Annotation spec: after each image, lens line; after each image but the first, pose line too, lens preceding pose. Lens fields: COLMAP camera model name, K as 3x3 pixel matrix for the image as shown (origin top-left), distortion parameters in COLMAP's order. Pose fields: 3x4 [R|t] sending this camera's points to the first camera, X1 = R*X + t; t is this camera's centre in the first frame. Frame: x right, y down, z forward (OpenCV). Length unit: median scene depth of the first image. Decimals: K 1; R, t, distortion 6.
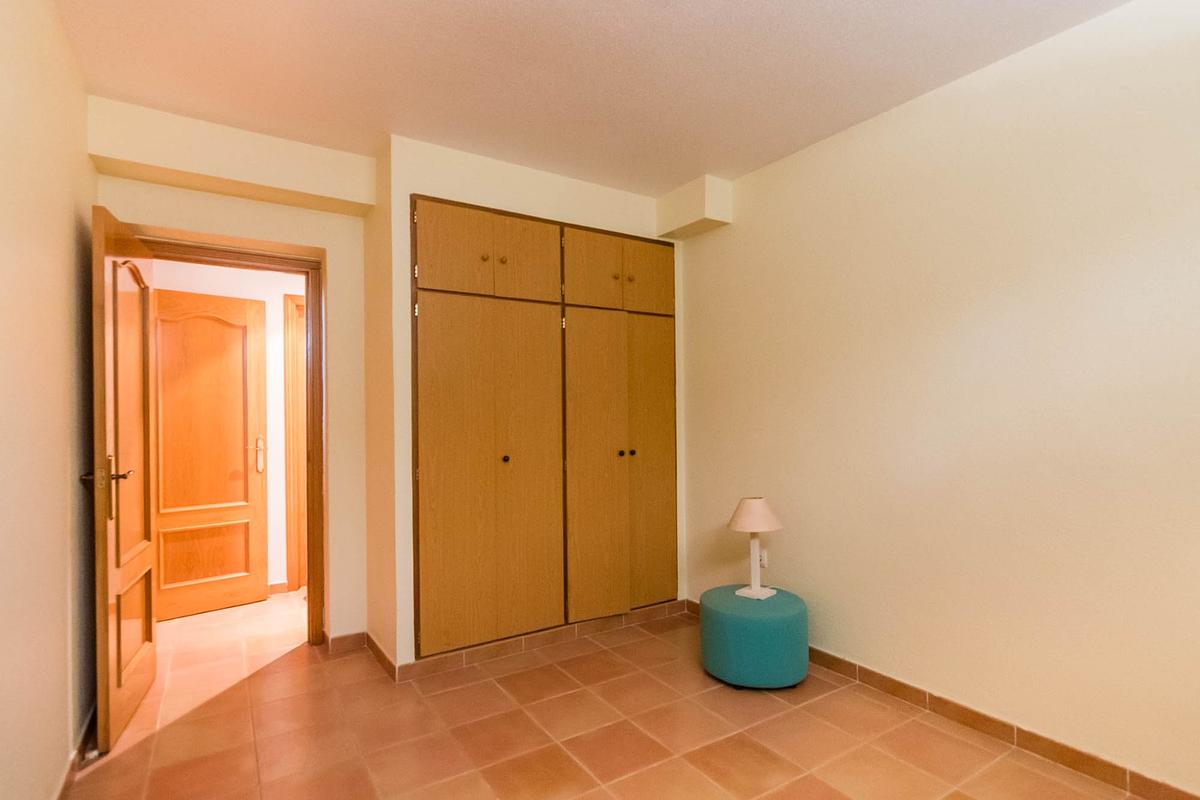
lens RADIAL K [[581.3, 0, 599.3], [0, 581.3, 406.0], [0, 0, 1]] dist [0.008361, -0.000030]
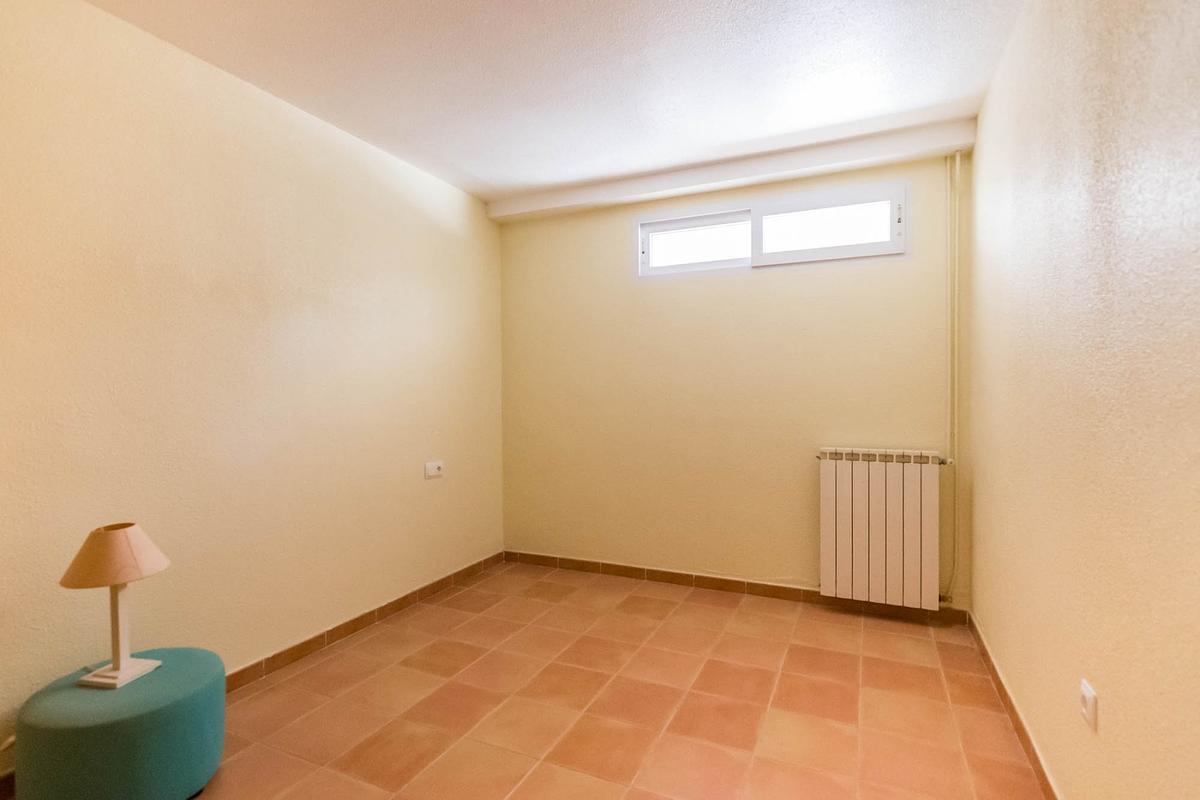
lens RADIAL K [[581.3, 0, 600.5], [0, 581.3, 399.6], [0, 0, 1]] dist [0.008361, -0.000030]
pose [[-0.528655, 0.000408, 0.848837, -0.738728], [-0.001459, 0.999998, -0.001389, 0.028888], [-0.848836, -0.001973, -0.528653, 1.192739]]
